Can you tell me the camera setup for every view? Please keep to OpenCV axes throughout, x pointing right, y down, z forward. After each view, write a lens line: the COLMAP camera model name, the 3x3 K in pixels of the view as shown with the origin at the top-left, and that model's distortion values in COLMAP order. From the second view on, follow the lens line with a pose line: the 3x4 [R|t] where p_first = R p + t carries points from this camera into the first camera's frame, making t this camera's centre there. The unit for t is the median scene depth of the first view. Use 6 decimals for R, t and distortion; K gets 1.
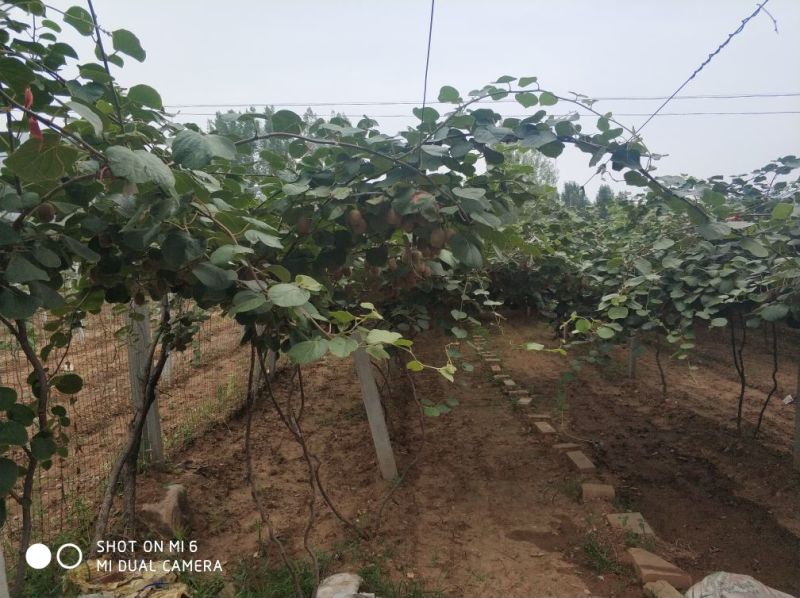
lens RADIAL K [[603.3, 0, 400.6], [0, 603.3, 301.3], [0, 0, 1]] dist [-0.009829, -0.005066]
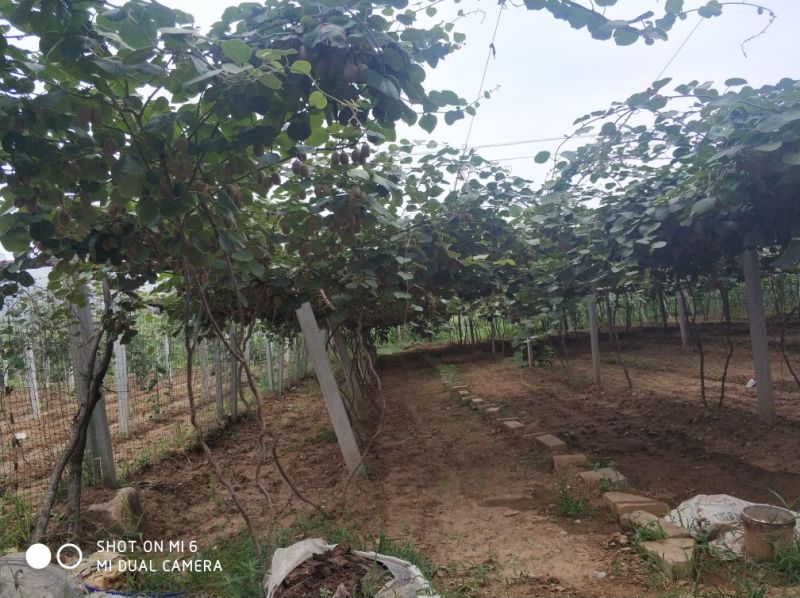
lens RADIAL K [[603.3, 0, 395.5], [0, 603.3, 304.4], [0, 0, 1]] dist [-0.009829, -0.005066]
pose [[0.994846, -0.086936, 0.052186, 0.017982], [0.092215, 0.989739, -0.109146, 0.142171], [-0.042162, 0.113396, 0.992655, 0.014715]]
